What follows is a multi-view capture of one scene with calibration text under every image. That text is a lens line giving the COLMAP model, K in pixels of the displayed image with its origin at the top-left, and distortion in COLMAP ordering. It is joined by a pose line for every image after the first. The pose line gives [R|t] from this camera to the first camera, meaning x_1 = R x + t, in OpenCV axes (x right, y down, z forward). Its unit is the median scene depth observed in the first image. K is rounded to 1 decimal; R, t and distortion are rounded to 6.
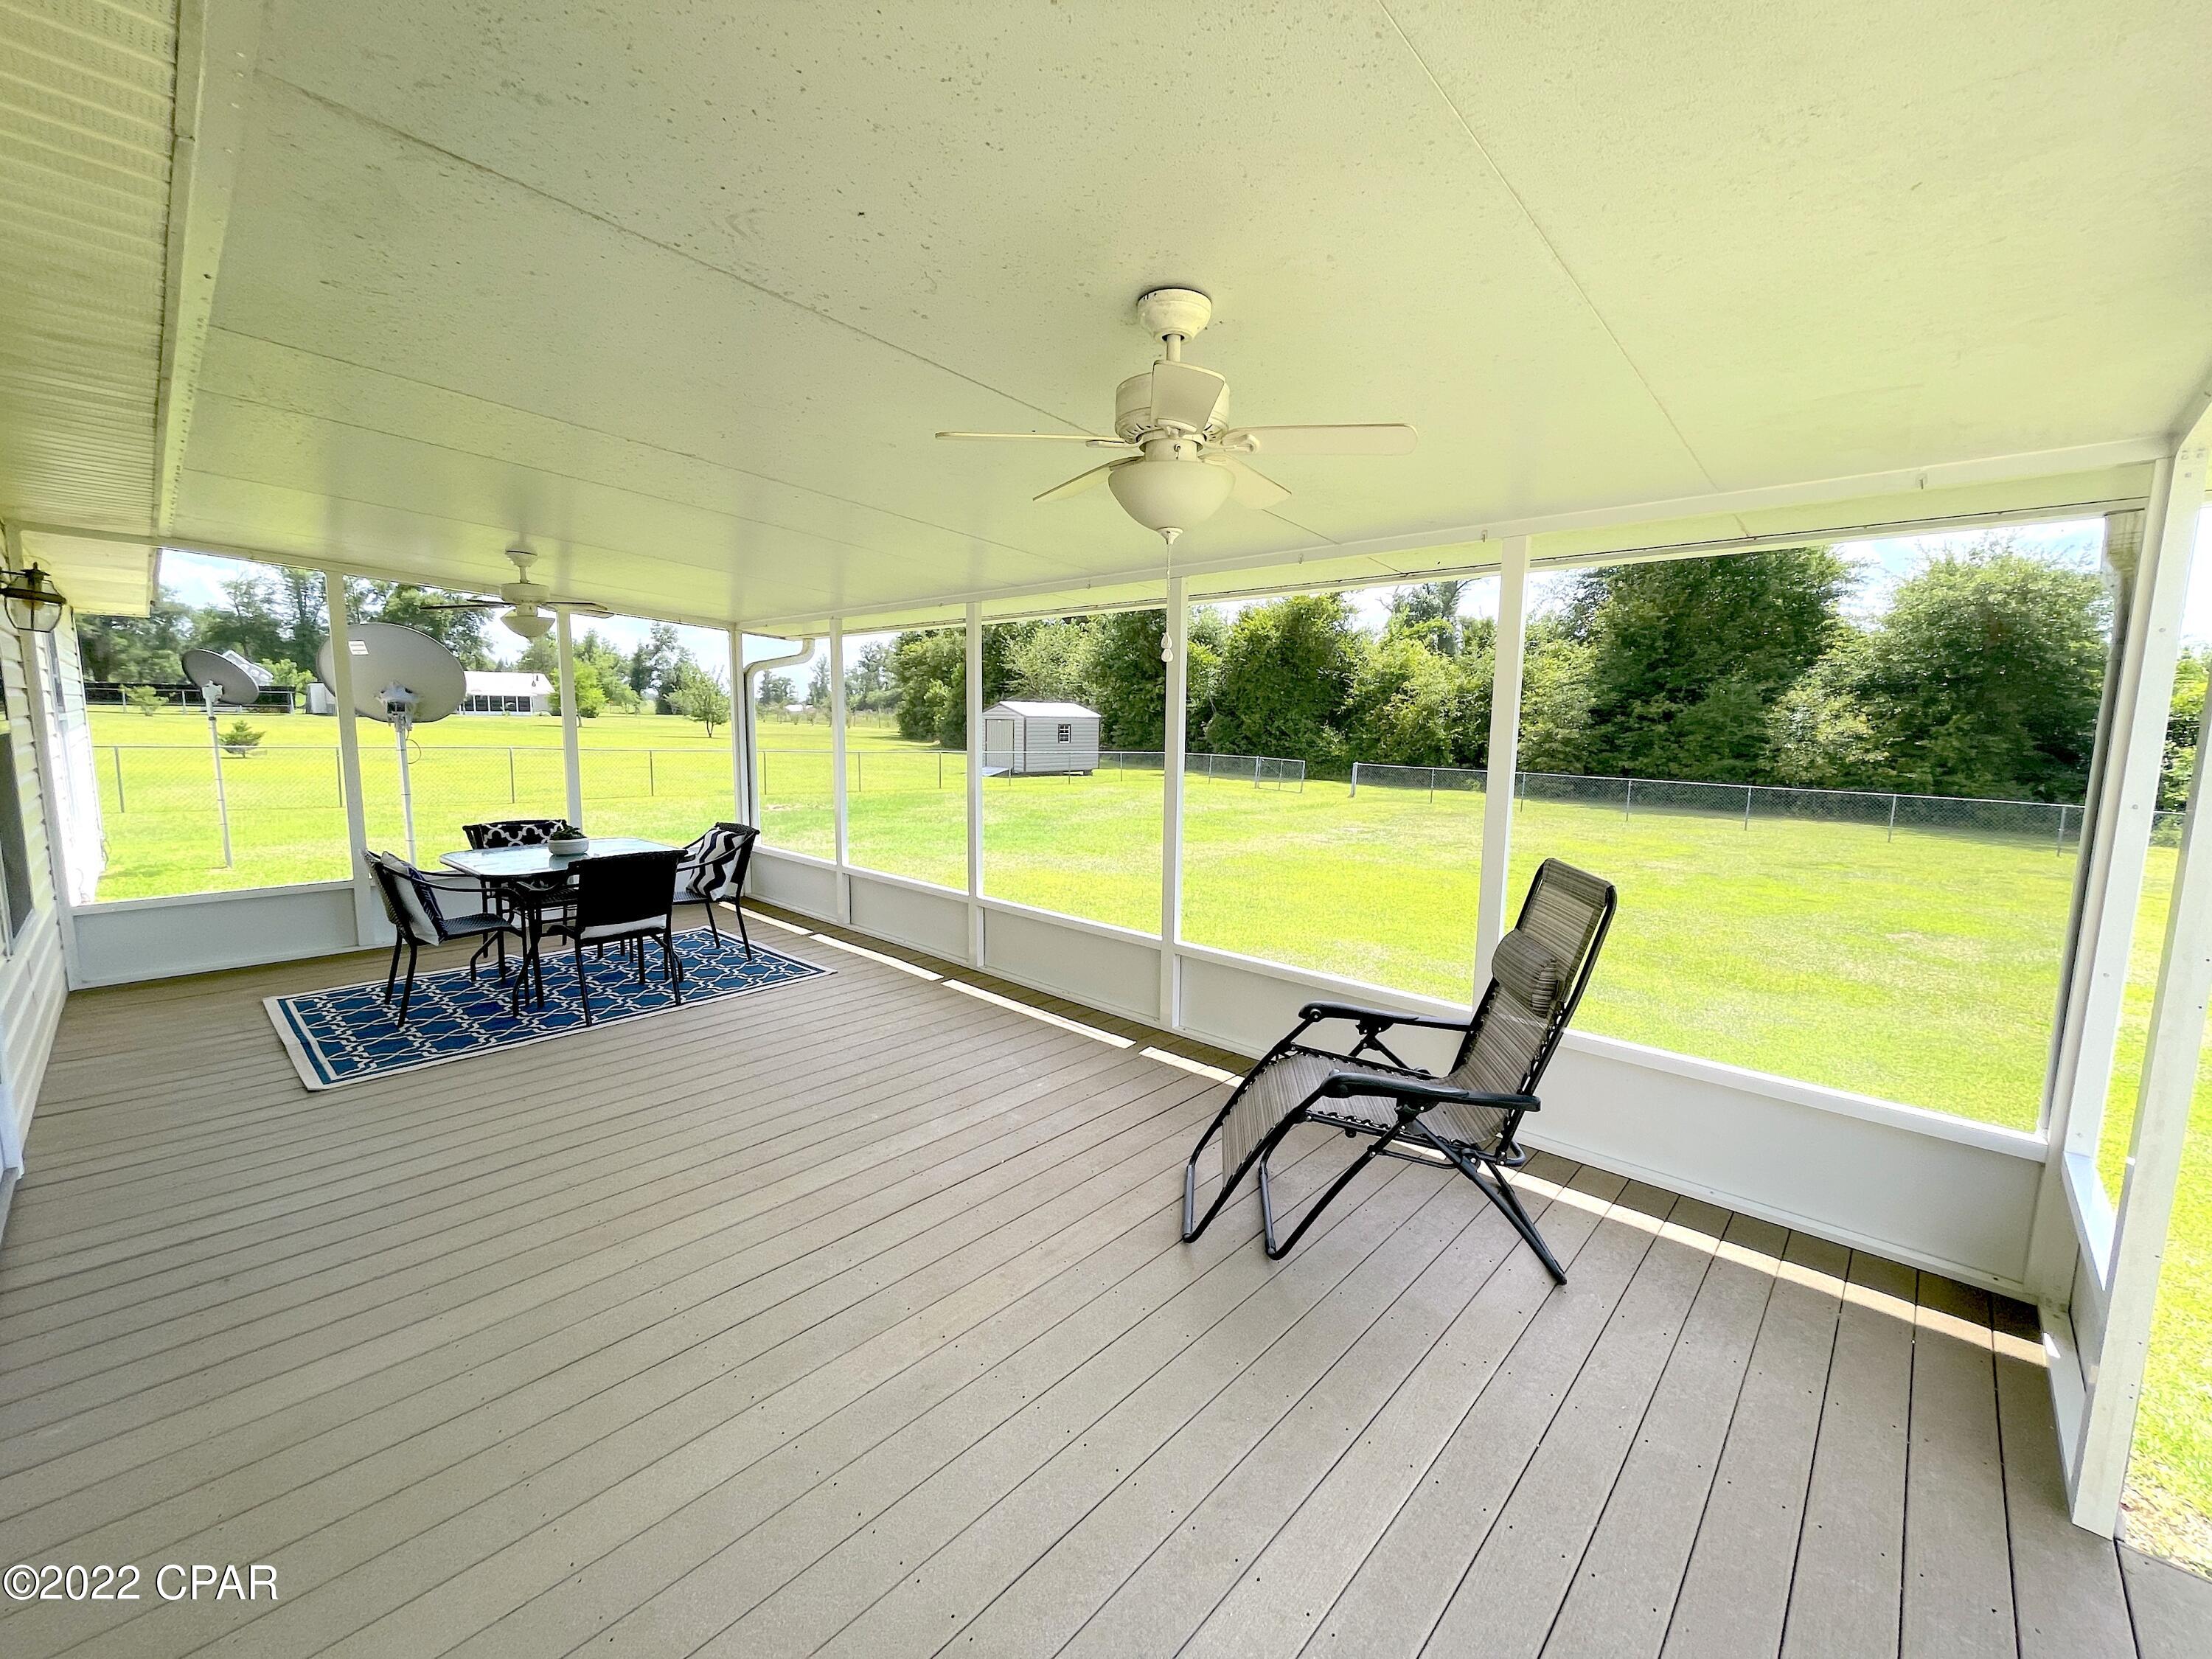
lens RADIAL K [[894.2, 0, 1107.7], [0, 894.2, 831.4], [0, 0, 1]] dist [-0.005762, 0.001040]
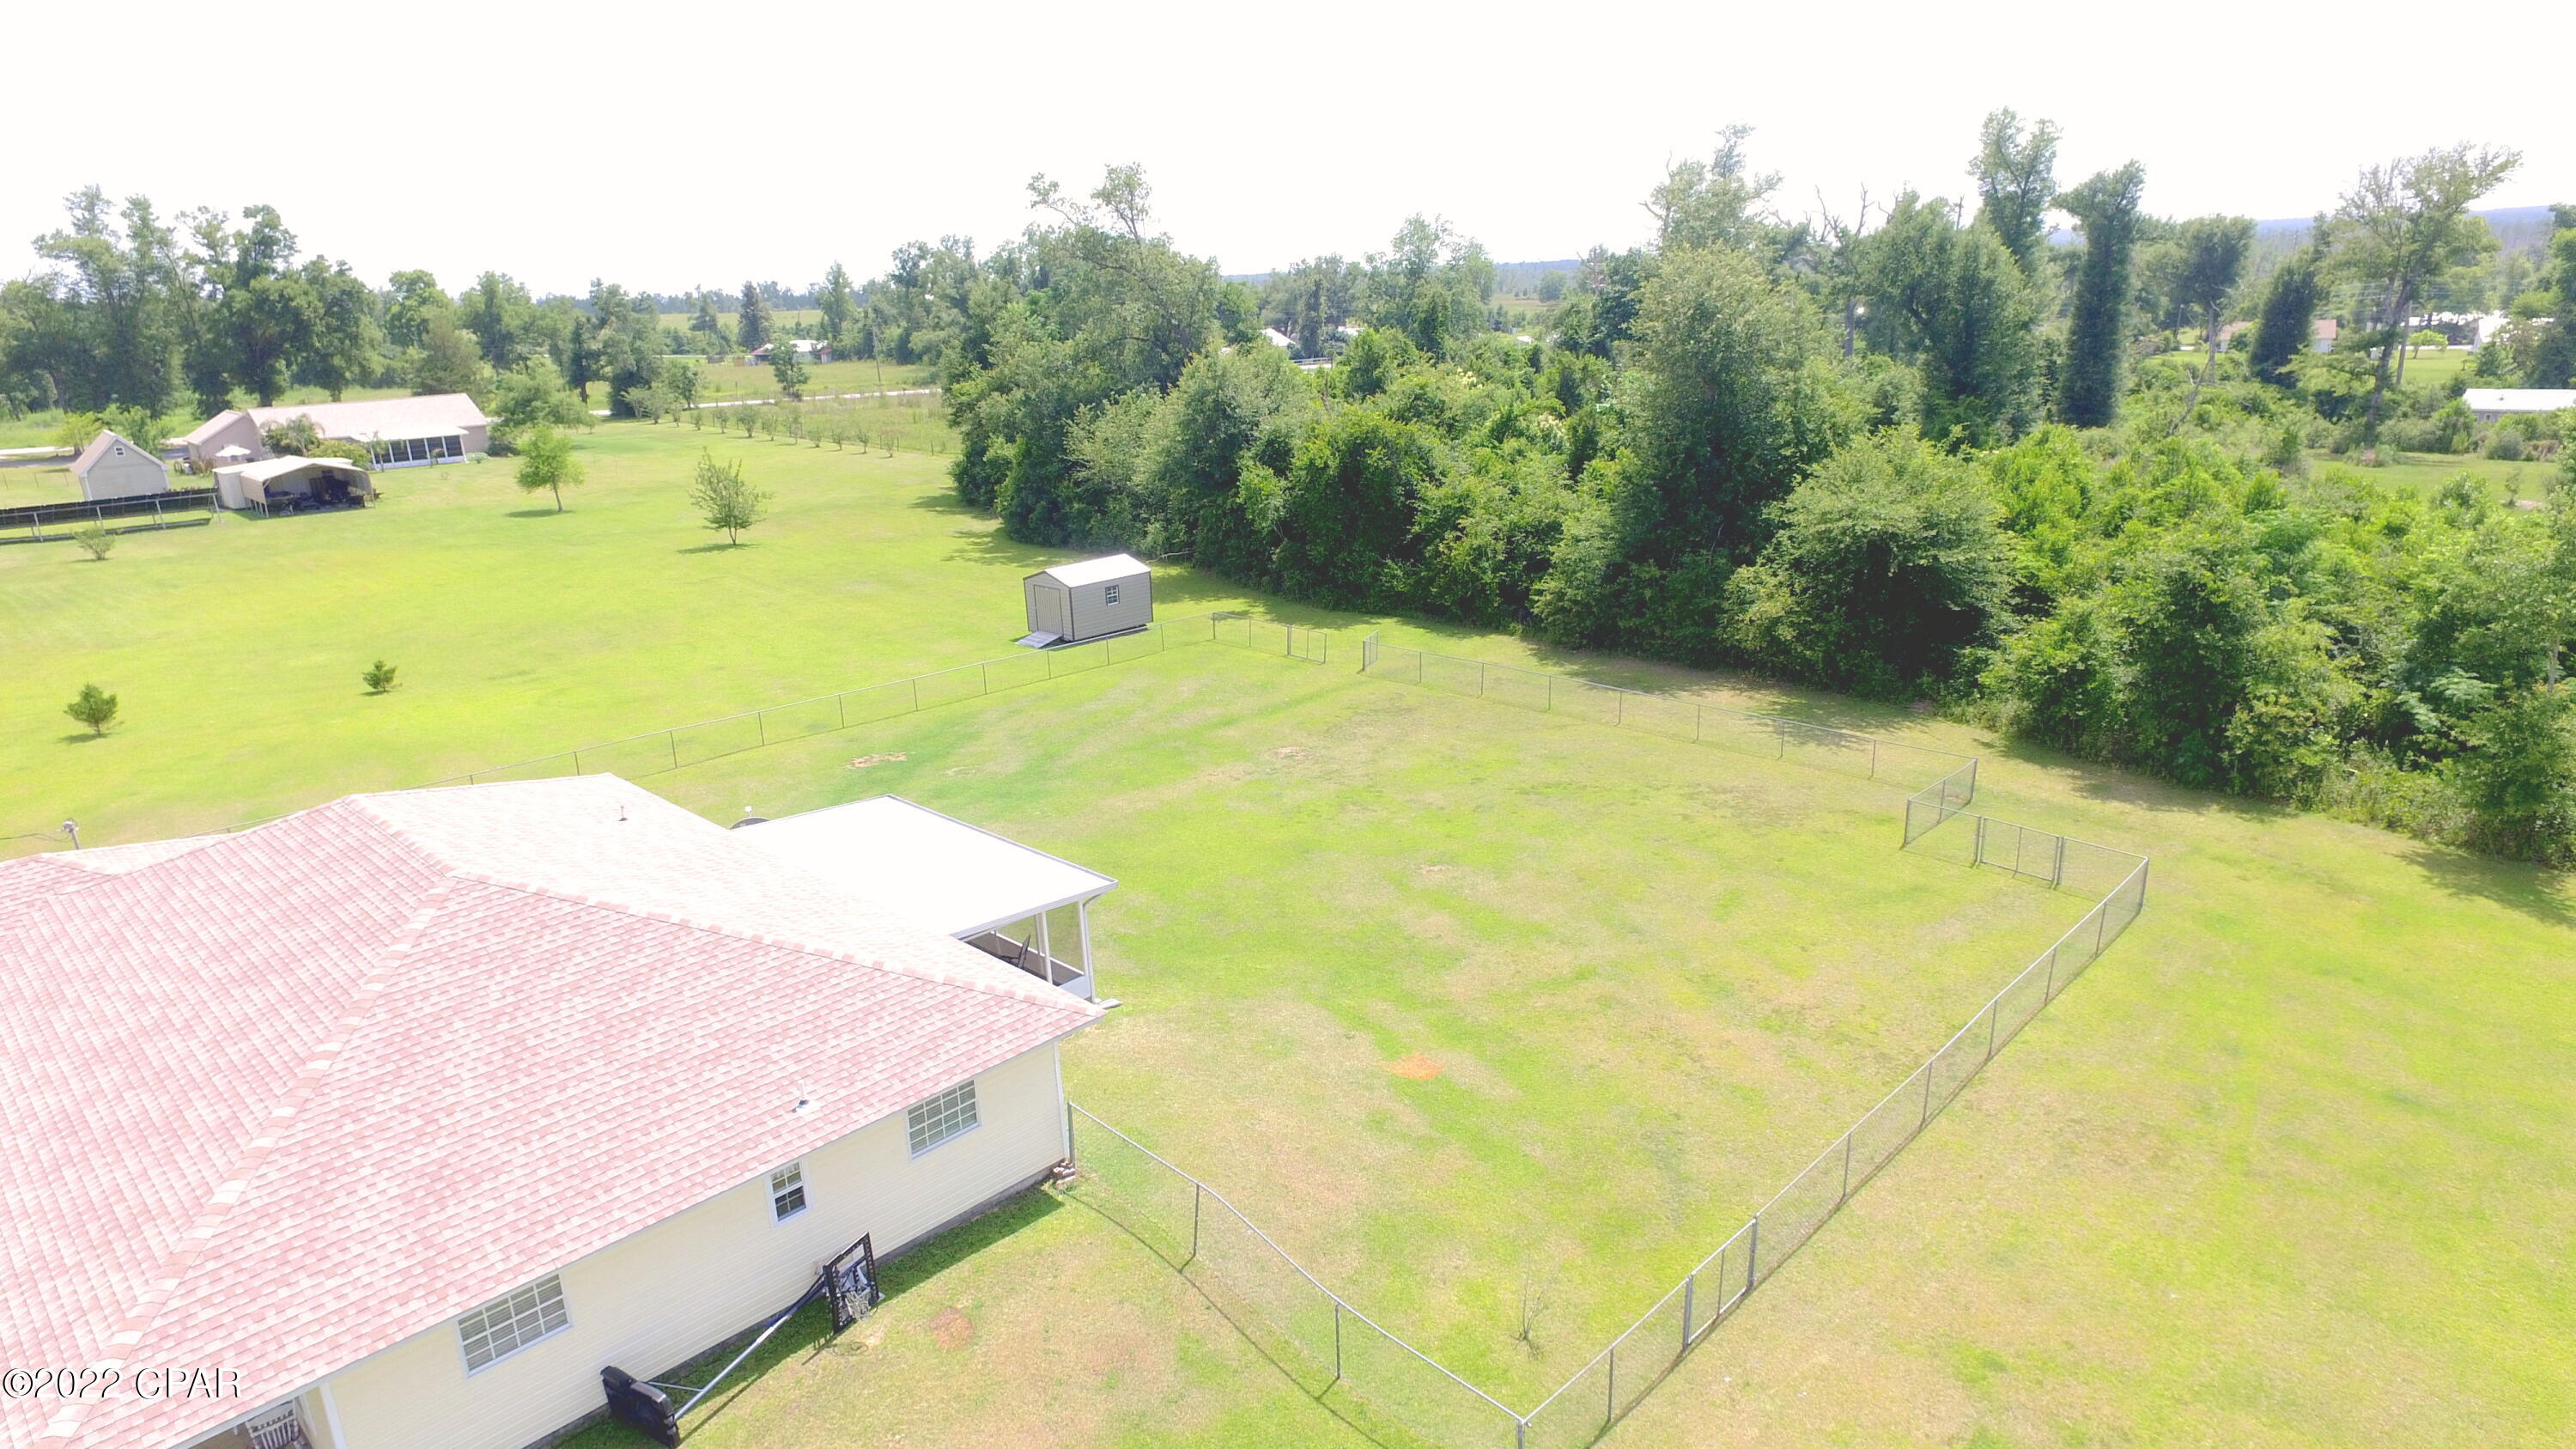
lens RADIAL K [[1499.8, 0, 1295.7], [0, 1499.8, 726.5], [0, 0, 1]] dist [-0.010760, 0.010091]
pose [[0.998622, -0.041454, -0.032168, 0.250982], [0.046020, 0.986459, 0.157420, -0.265446], [0.025207, -0.158684, 0.987008, -0.833015]]
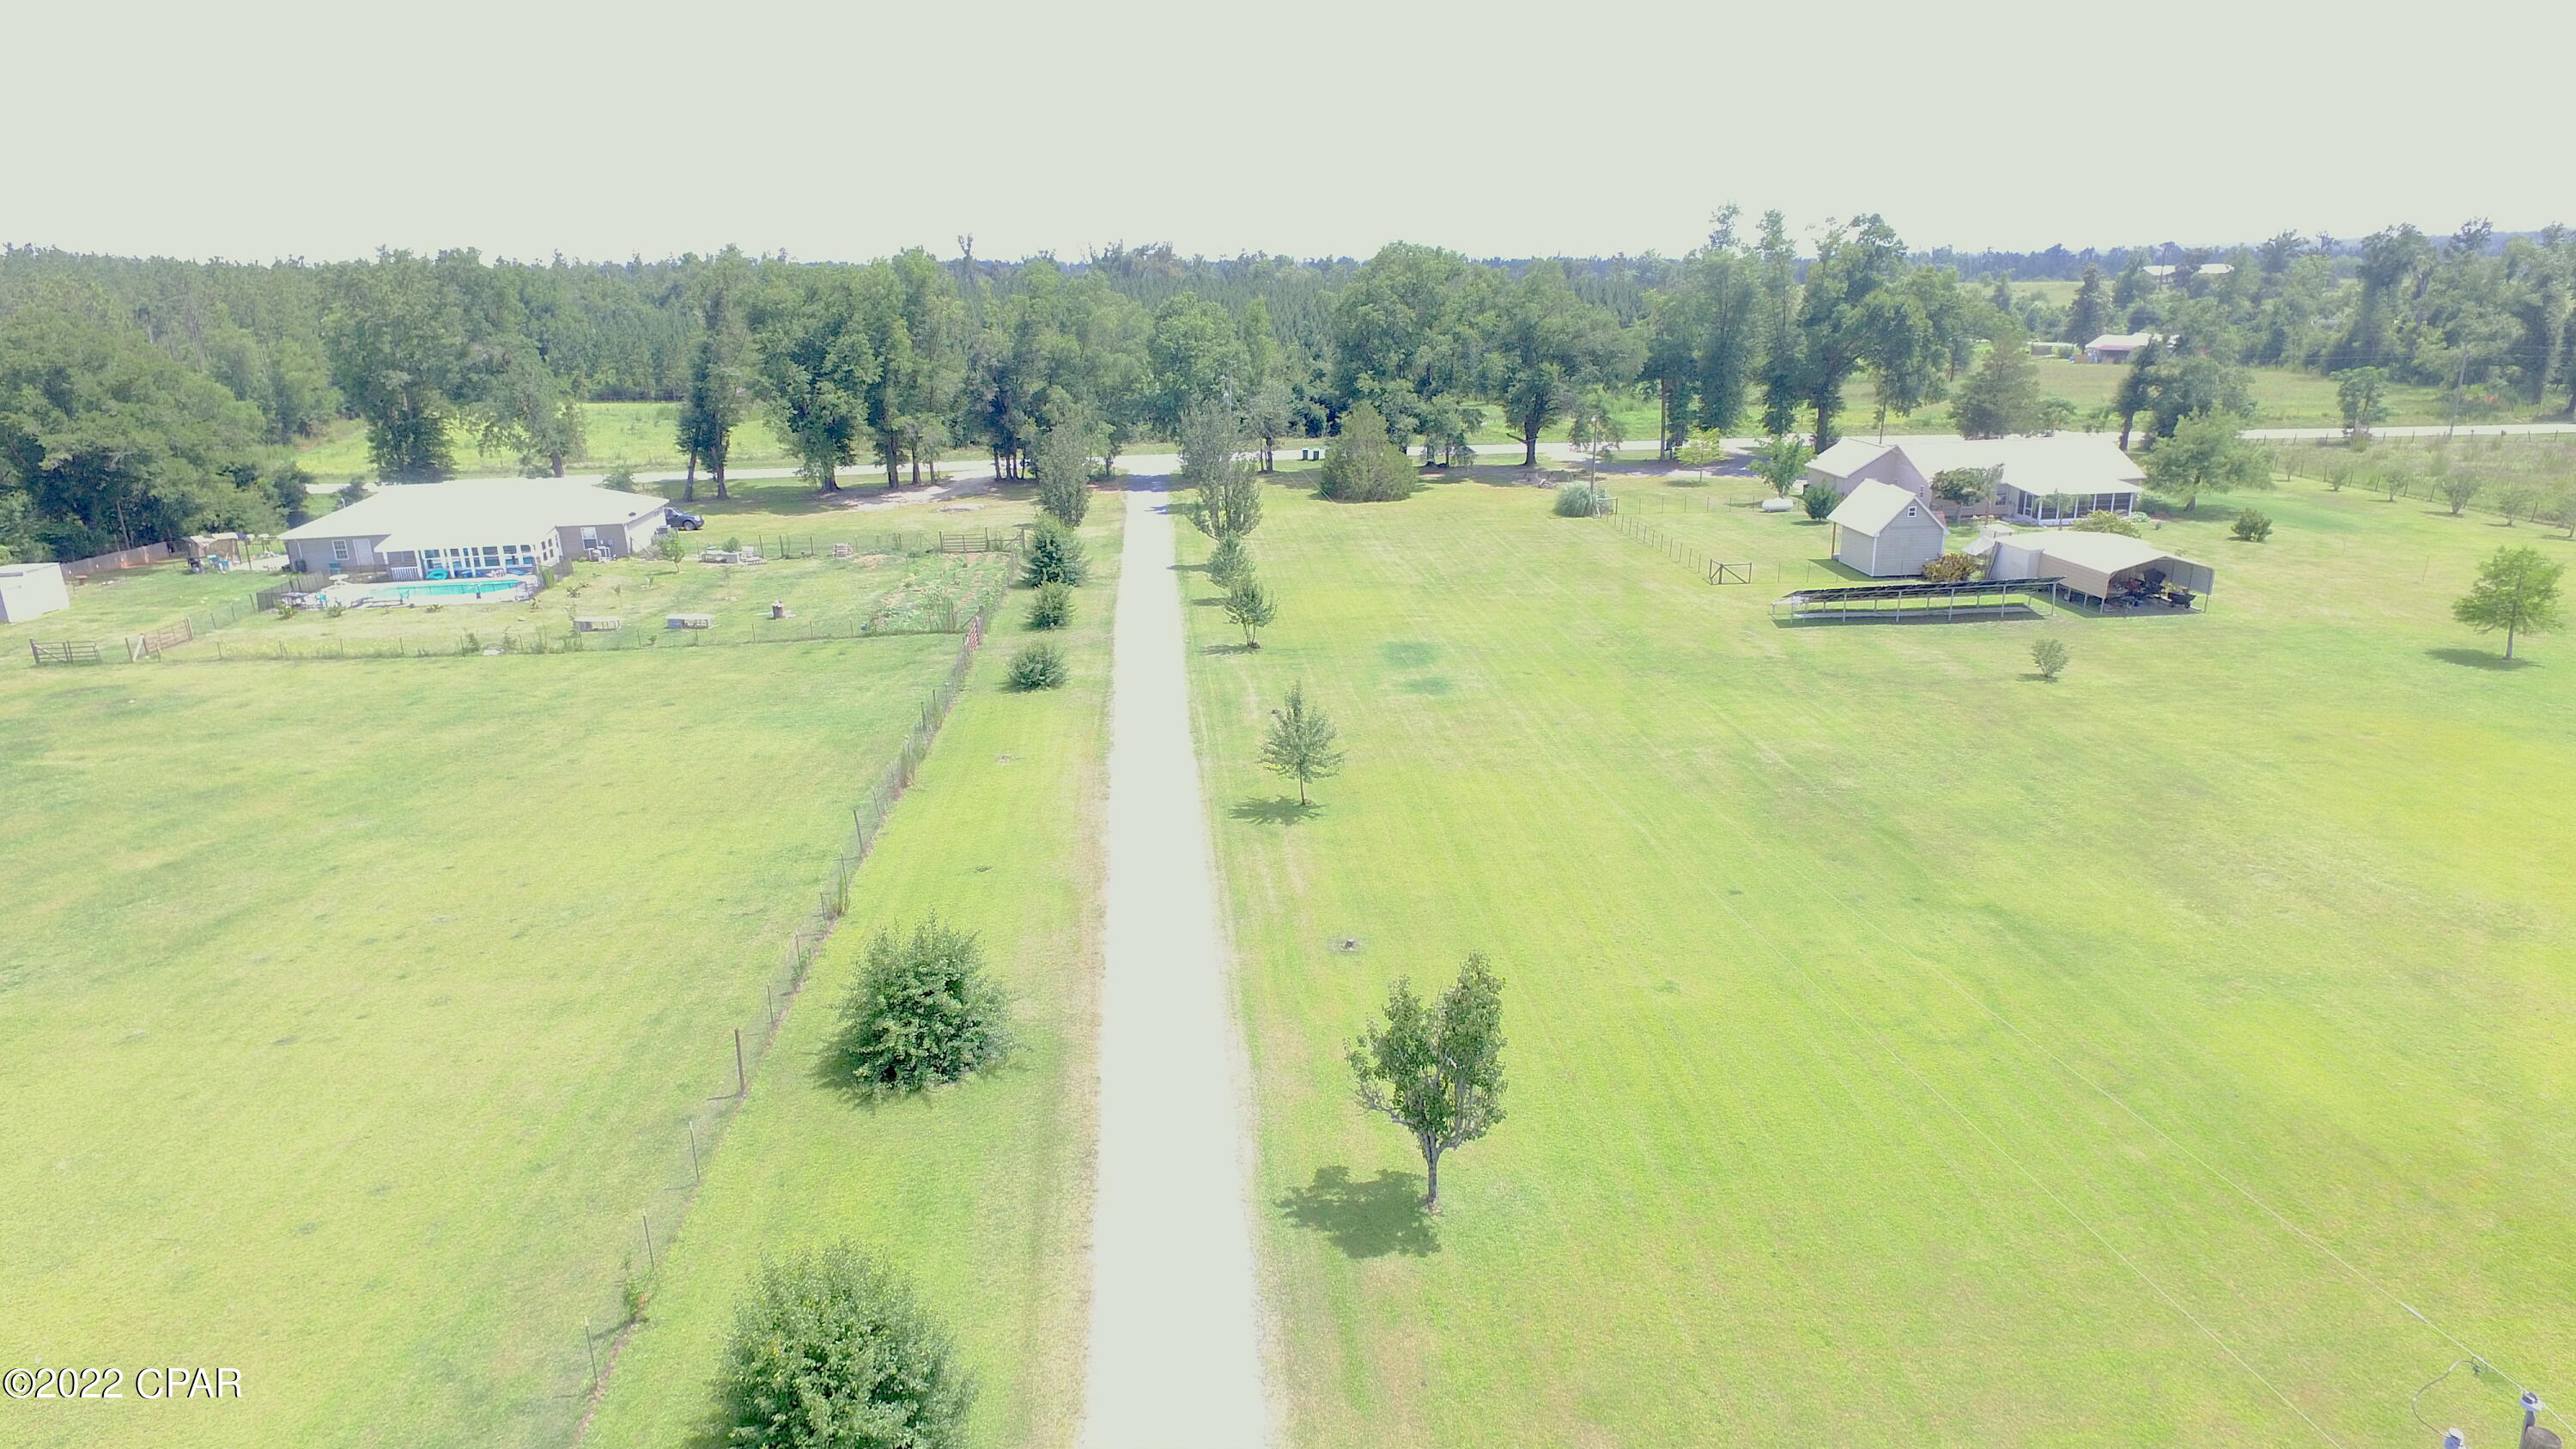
lens RADIAL K [[1499.8, 0, 1289.4], [0, 1499.8, 725.7], [0, 0, 1]] dist [-0.010760, 0.010091]
pose [[0.768268, 0.157413, -0.620472, -1.460663], [-0.048967, 0.980905, 0.188223, -0.556302], [0.638253, -0.114223, 0.761306, -0.724027]]
